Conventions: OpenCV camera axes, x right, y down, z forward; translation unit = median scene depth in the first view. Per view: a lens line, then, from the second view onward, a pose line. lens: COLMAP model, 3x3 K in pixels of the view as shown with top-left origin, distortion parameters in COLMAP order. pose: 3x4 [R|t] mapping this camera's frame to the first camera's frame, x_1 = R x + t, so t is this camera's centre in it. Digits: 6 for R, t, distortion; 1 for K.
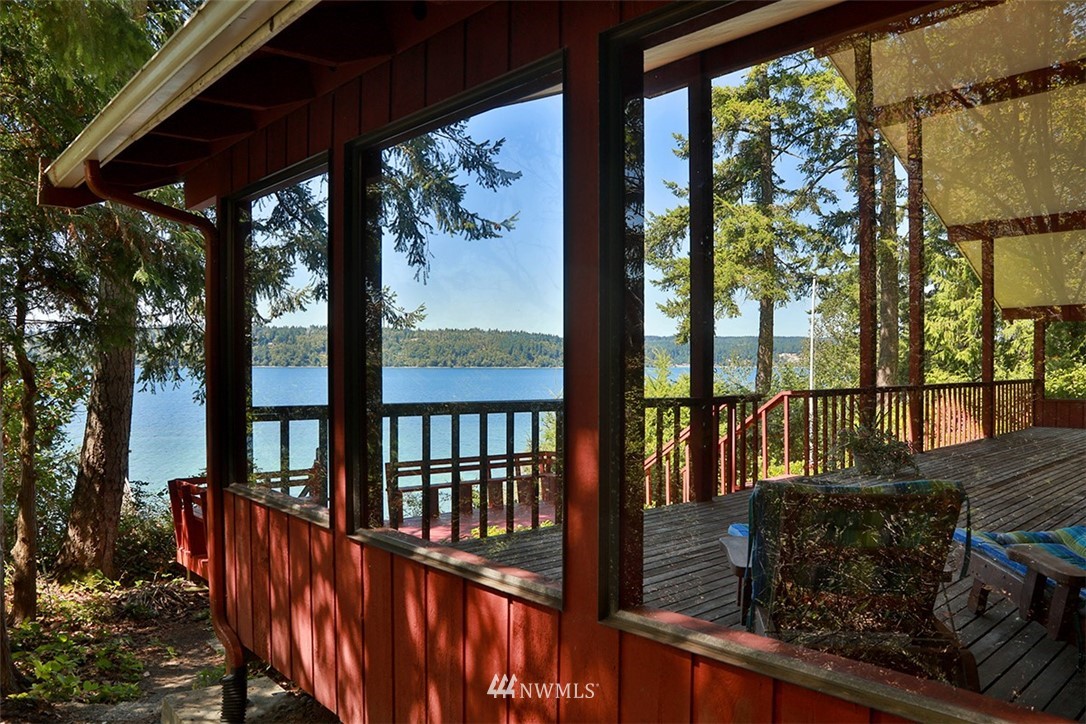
lens RADIAL K [[766.0, 0, 543.0], [0, 766.0, 362.0], [0, 0, 1]] dist [-0.136932, 0.081673]
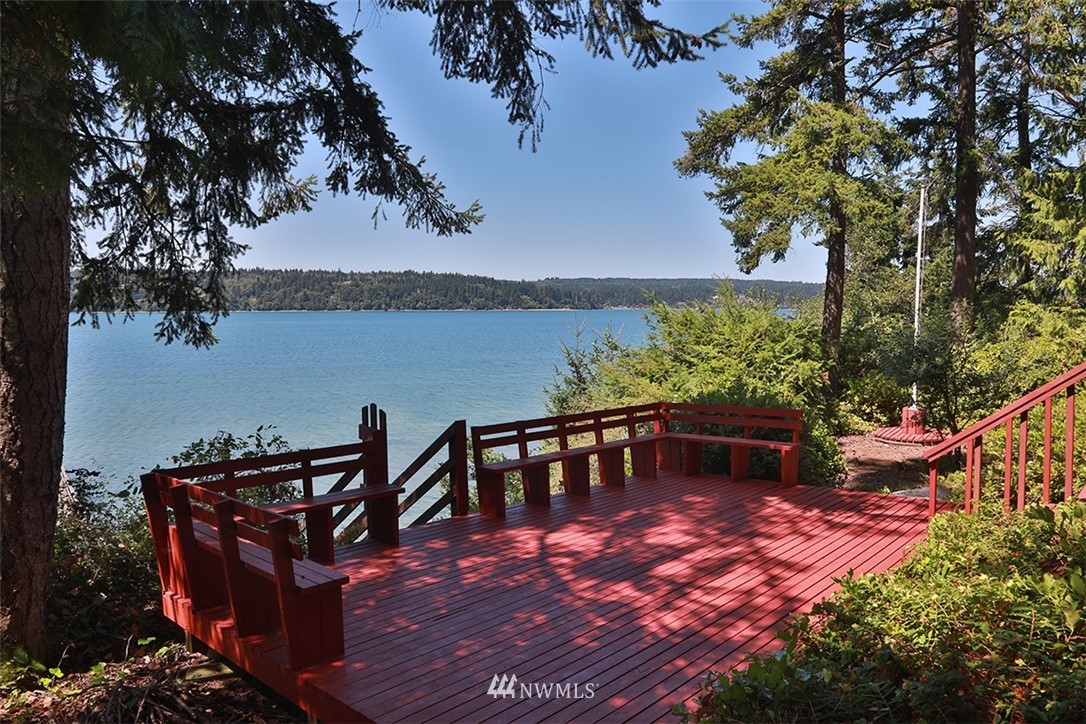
lens RADIAL K [[766.0, 0, 543.0], [0, 766.0, 362.0], [0, 0, 1]] dist [-0.136932, 0.081673]
pose [[0.996300, -0.009724, 0.085396, -0.191285], [0.003326, 0.997197, 0.074750, 0.026363], [-0.085884, -0.074189, 0.993539, 0.325962]]
